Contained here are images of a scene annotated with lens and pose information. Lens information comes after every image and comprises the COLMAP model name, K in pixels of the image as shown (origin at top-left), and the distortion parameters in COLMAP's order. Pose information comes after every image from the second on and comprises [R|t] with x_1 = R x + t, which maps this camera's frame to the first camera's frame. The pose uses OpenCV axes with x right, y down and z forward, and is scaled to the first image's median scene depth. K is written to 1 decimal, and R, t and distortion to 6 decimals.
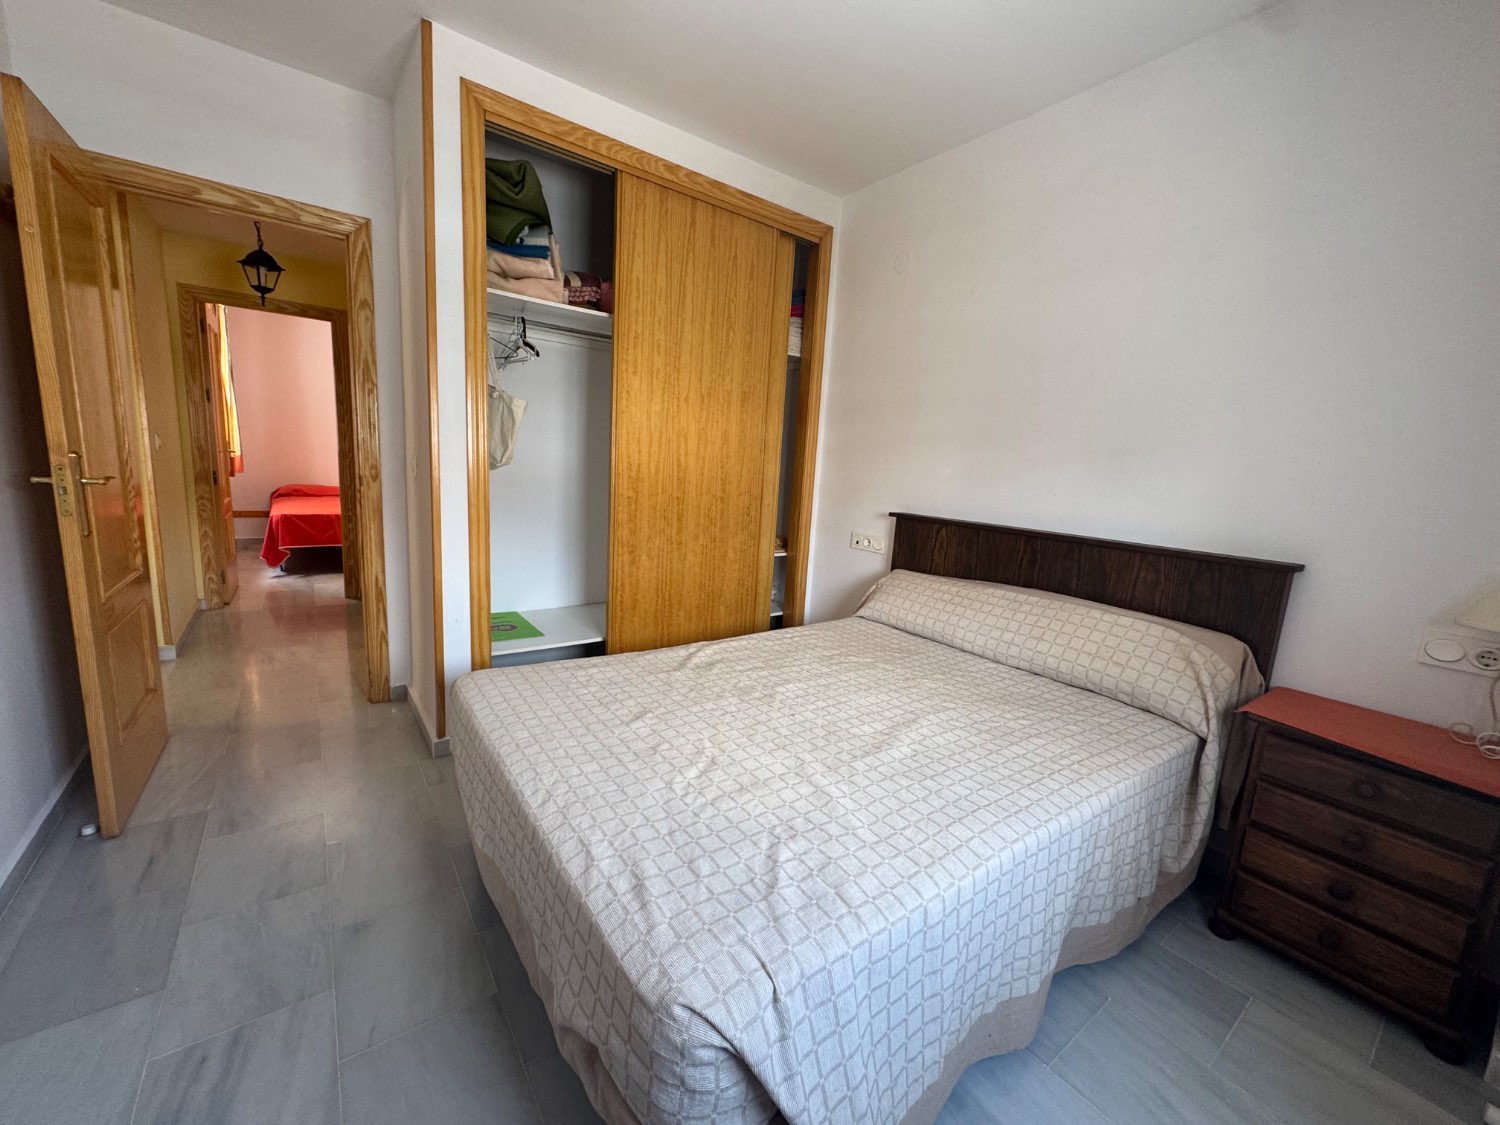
lens RADIAL K [[597.7, 0, 745.3], [0, 597.7, 559.0], [0, 0, 1]] dist [0.000248, -0.000540]
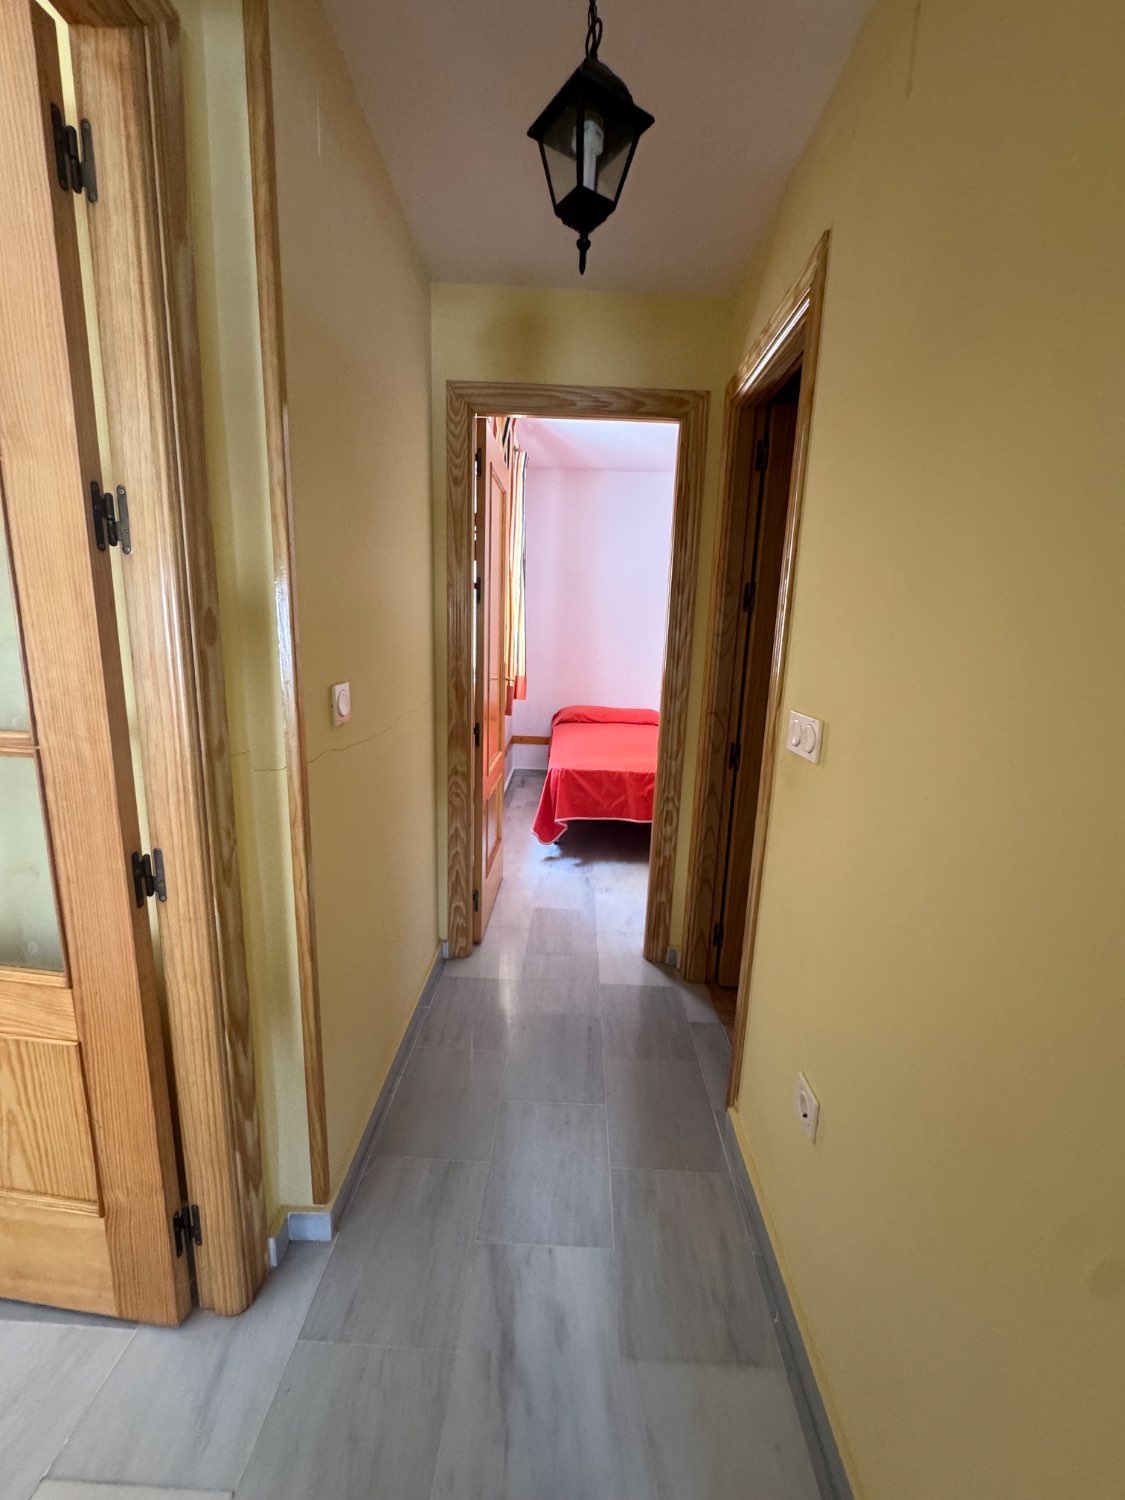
lens RADIAL K [[597.7, 0, 561.5], [0, 597.7, 748.2], [0, 0, 1]] dist [0.000248, -0.000540]
pose [[0.792737, 0.085215, -0.603578, -0.487842], [-0.085454, 0.995938, 0.028375, -0.148976], [0.603544, 0.029084, 0.796799, 0.606100]]
